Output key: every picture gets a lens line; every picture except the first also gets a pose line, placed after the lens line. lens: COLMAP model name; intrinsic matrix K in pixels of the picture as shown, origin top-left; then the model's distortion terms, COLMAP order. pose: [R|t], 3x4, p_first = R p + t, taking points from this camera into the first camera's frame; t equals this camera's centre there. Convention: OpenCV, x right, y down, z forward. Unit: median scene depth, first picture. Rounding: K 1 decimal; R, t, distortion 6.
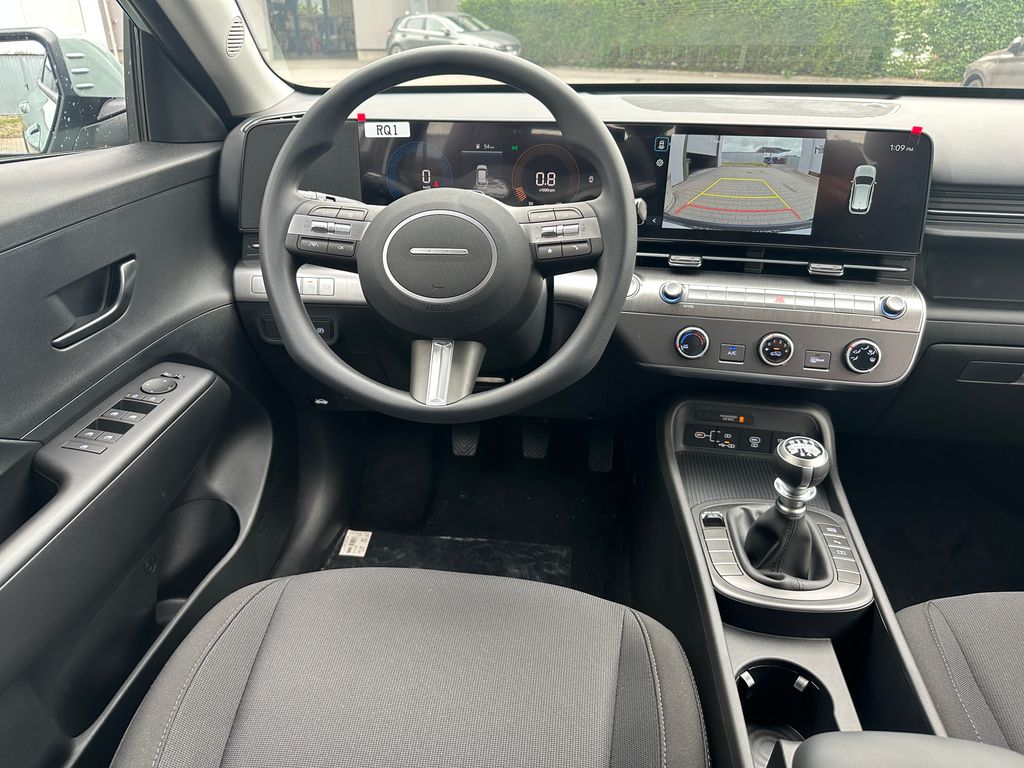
lens RADIAL K [[726.2, 0, 503.6], [0, 726.2, 381.5], [0, 0, 1]] dist [0.005853, -0.027588]
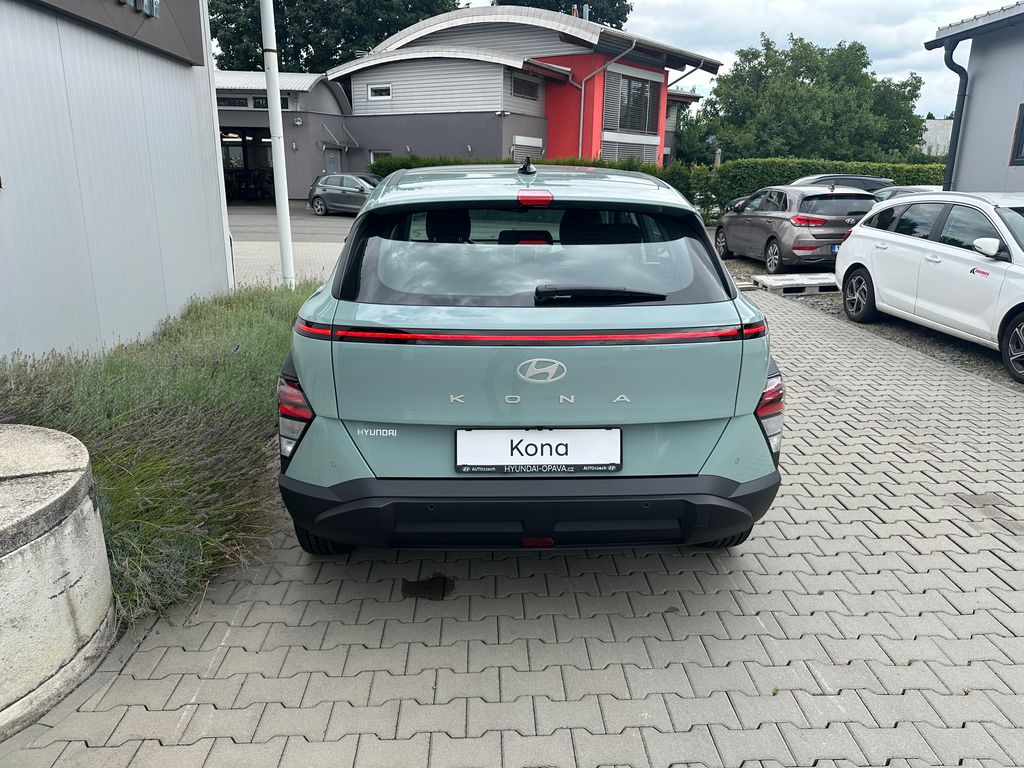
lens RADIAL K [[726.2, 0, 514.2], [0, 726.2, 387.0], [0, 0, 1]] dist [0.005853, -0.027588]
pose [[0.987511, -0.027106, 0.155200, -0.372473], [0.053028, 0.984798, -0.165411, 1.410138], [-0.148357, 0.171575, 0.973936, -3.656447]]
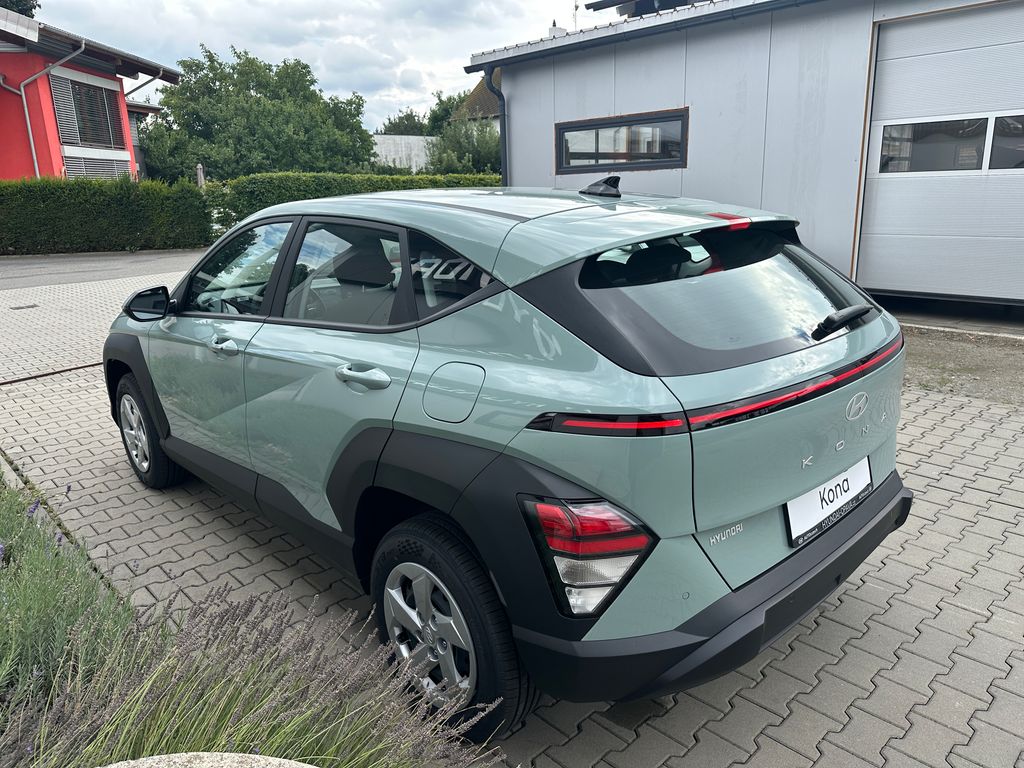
lens RADIAL K [[726.2, 0, 519.3], [0, 726.2, 383.9], [0, 0, 1]] dist [0.005853, -0.027588]
pose [[0.633666, -0.212836, 0.743753, -2.035231], [0.357047, 0.933349, -0.037108, 0.684173], [-0.686283, 0.289069, 0.667424, -2.271141]]
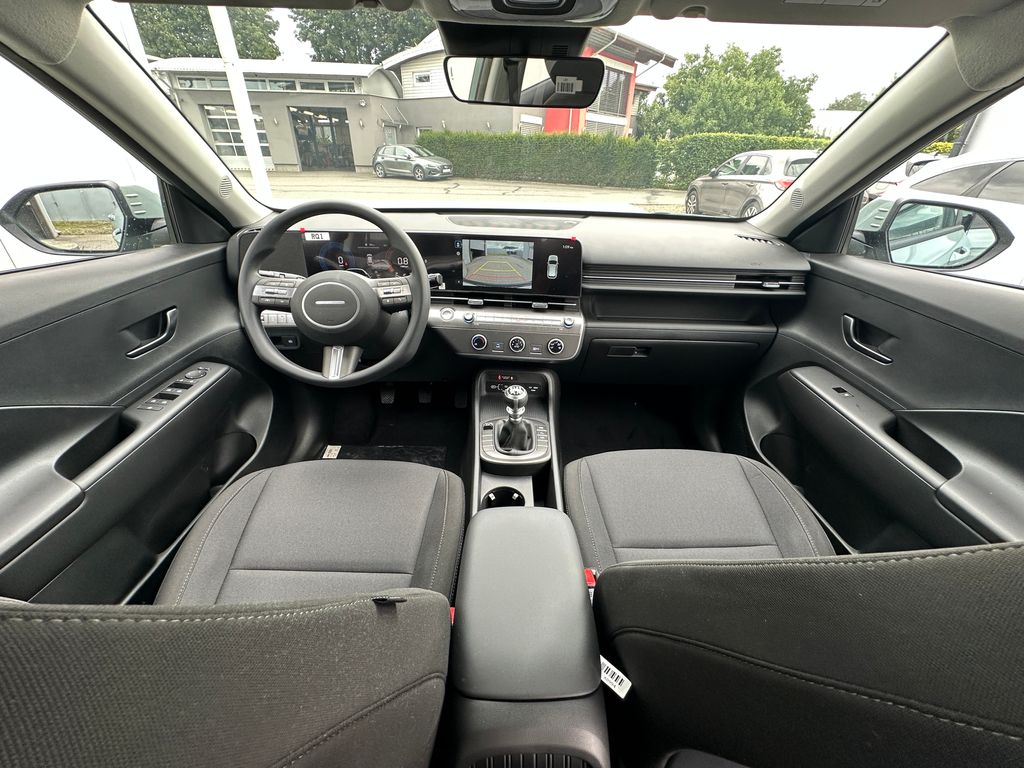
lens RADIAL K [[410.1, 0, 511.6], [0, 410.1, 384.4], [0, 0, 1]] dist [-0.005754, -0.000075]
pose [[0.990285, -0.046183, 0.131162, 0.200255], [0.038265, 0.997326, 0.062266, -0.003023], [-0.133687, -0.056642, 0.989404, -0.174185]]
